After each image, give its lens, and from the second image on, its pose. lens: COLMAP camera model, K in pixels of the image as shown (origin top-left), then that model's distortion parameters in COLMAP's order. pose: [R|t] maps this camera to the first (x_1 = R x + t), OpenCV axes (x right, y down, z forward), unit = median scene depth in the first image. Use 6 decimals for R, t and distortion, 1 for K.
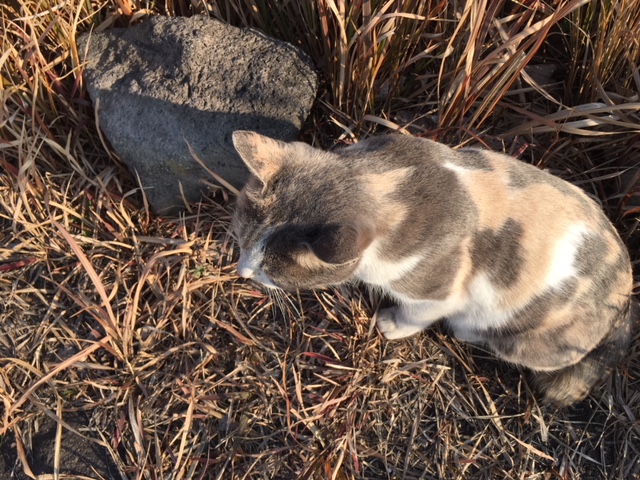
lens RADIAL K [[565.7, 0, 322.5], [0, 565.7, 248.8], [0, 0, 1]] dist [0.090731, -0.147152]
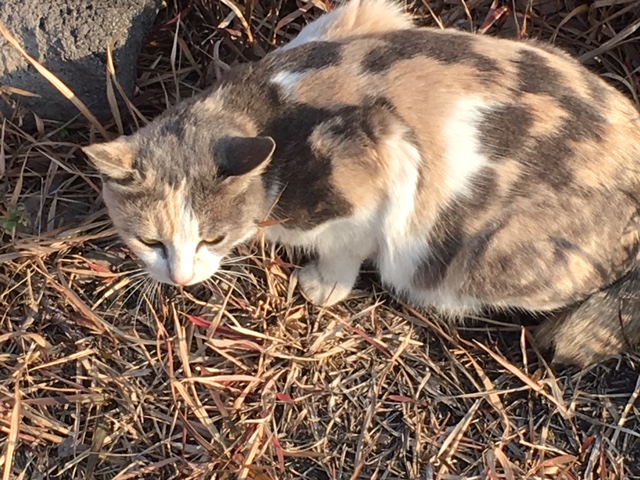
lens RADIAL K [[2375.4, 0, 320.0], [0, 2375.4, 240.0], [0, 0, 1]] dist [-0.007444, 1.211473]
pose [[0.995171, -0.067279, 0.071466, -0.067441], [0.084257, 0.959045, -0.270431, 0.809517], [-0.050344, 0.275146, 0.960083, -1.558148]]
